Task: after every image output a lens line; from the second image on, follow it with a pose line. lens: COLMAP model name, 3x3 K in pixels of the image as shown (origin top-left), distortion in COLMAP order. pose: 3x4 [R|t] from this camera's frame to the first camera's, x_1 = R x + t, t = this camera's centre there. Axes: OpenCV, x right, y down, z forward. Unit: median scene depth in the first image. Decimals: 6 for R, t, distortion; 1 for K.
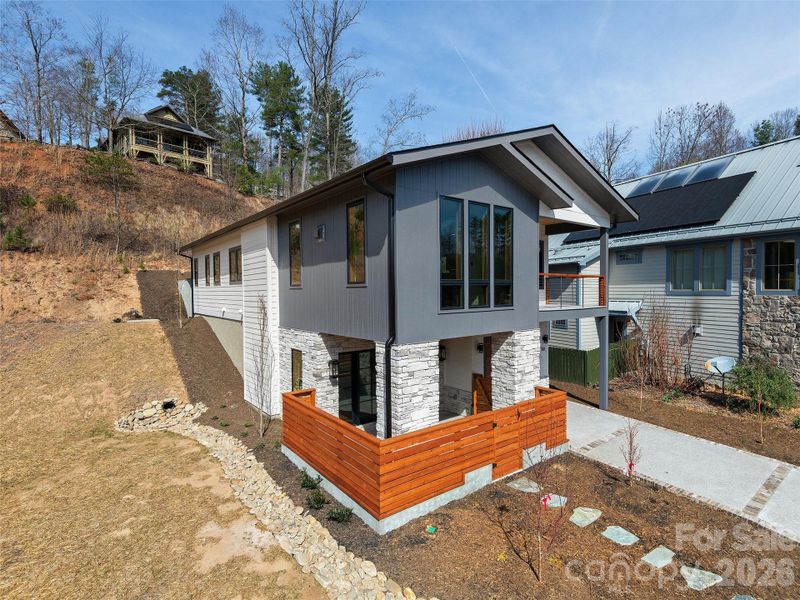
lens RADIAL K [[408.4, 0, 402.6], [0, 408.4, 301.4], [0, 0, 1]] dist [0.003357, -0.003489]
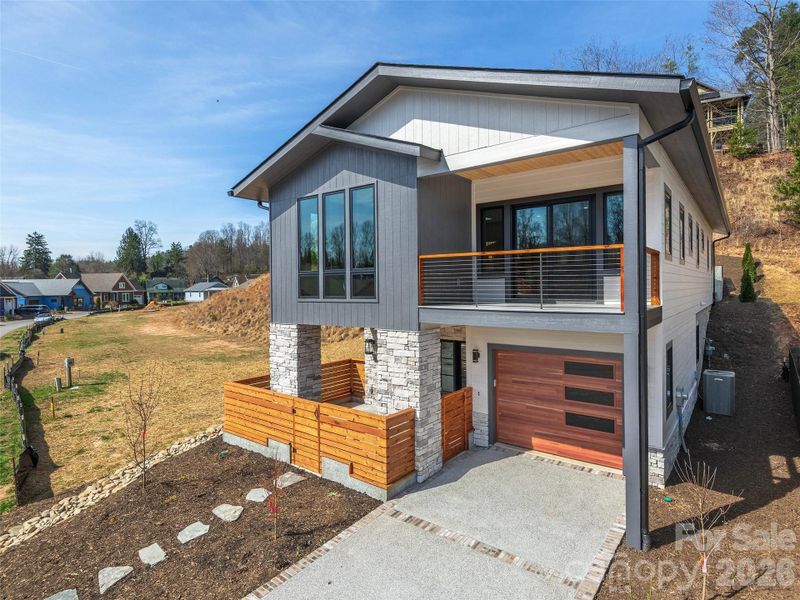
lens RADIAL K [[408.4, 0, 402.4], [0, 408.4, 293.1], [0, 0, 1]] dist [0.003357, -0.003489]
pose [[0.288907, 0.010271, -0.957302, 1.248135], [-0.026421, 0.999647, 0.002752, -0.004063], [0.956993, 0.024498, 0.289076, 0.926677]]
